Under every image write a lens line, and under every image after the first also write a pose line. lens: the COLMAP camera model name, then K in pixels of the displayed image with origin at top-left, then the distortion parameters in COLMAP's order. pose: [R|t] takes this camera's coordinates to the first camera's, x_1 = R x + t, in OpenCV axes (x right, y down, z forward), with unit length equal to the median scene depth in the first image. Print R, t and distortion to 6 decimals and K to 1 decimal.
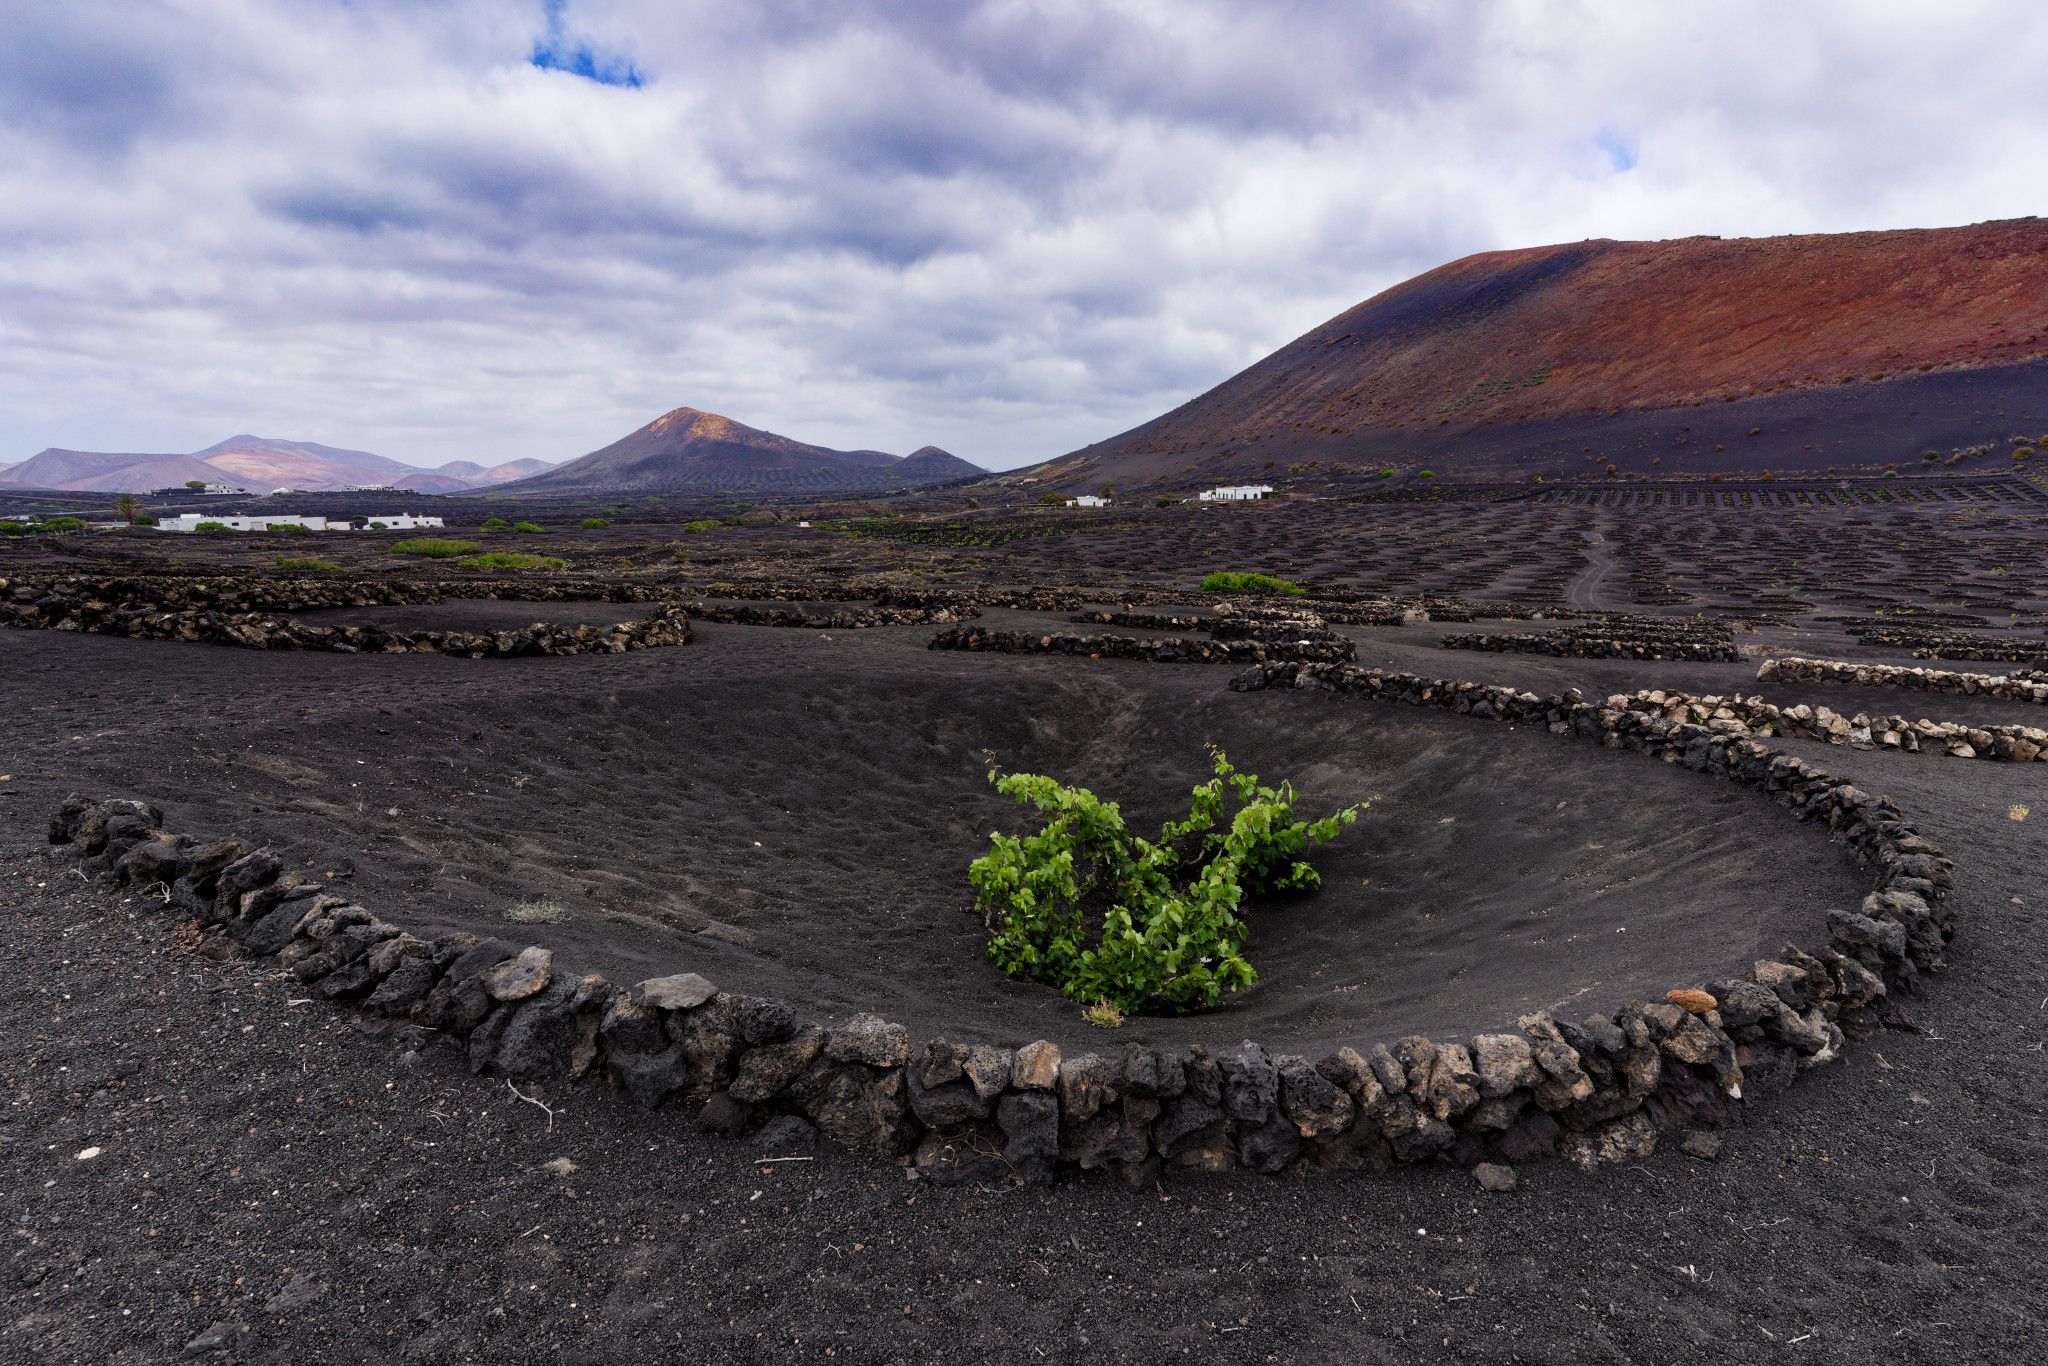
lens RADIAL K [[1291.3, 0, 1024.0], [0, 1291.3, 683.0], [0, 0, 1]] dist [-0.002131, 0.004203]
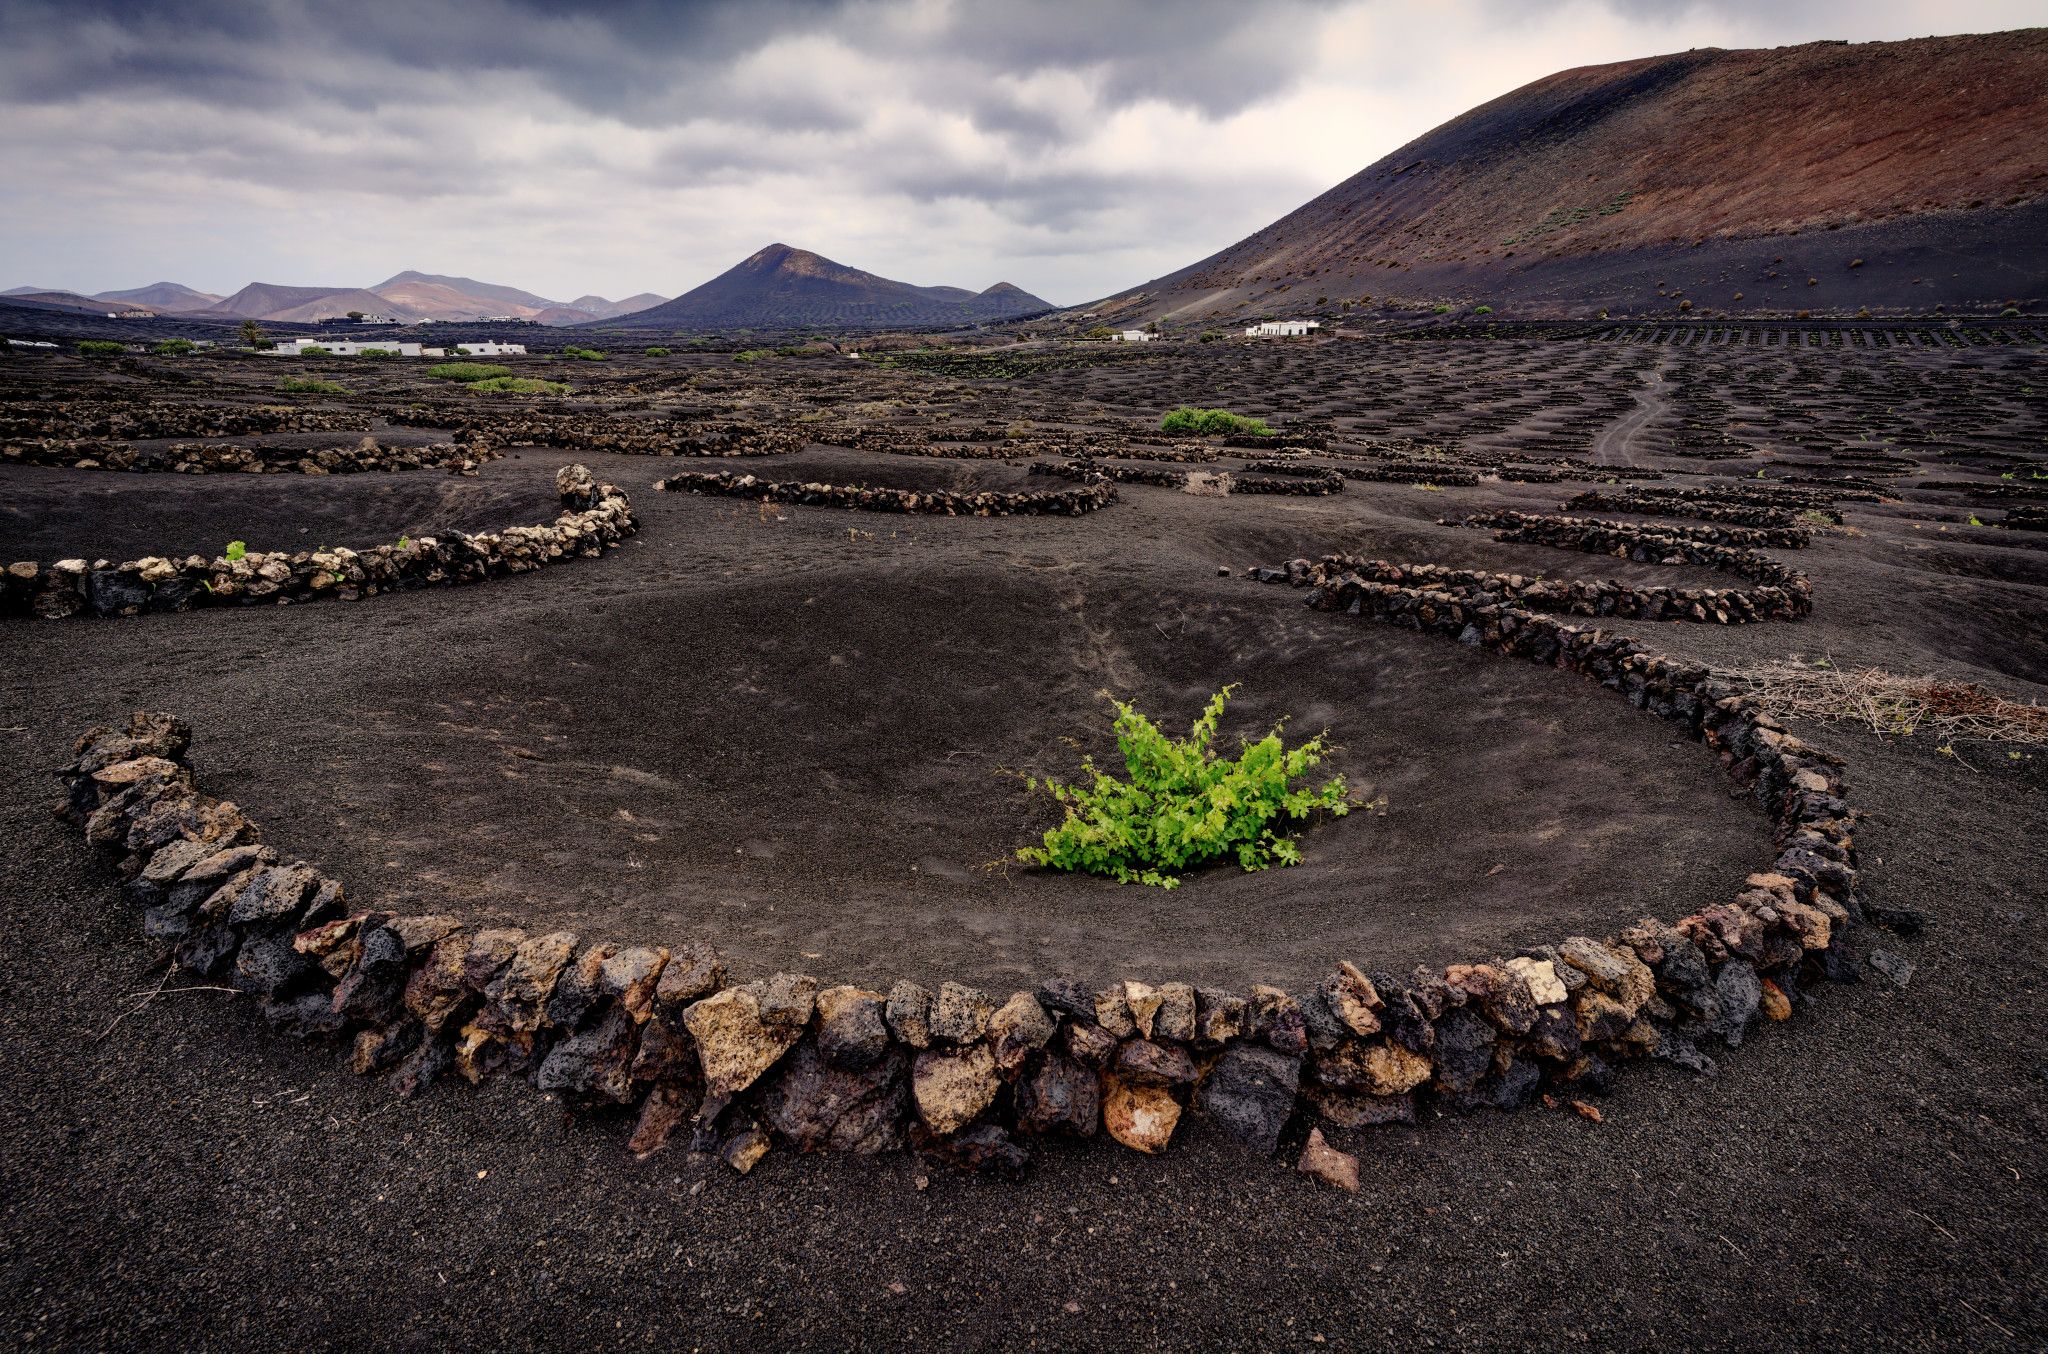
lens RADIAL K [[1055.8, 0, 1024.0], [0, 1055.8, 677.0], [0, 0, 1]] dist [-0.000681, -0.001505]
pose [[0.992229, 0.046902, -0.115250, 0.077840], [-0.027442, 0.985917, 0.164967, -0.011922], [0.121364, -0.160522, 0.979542, 0.144936]]
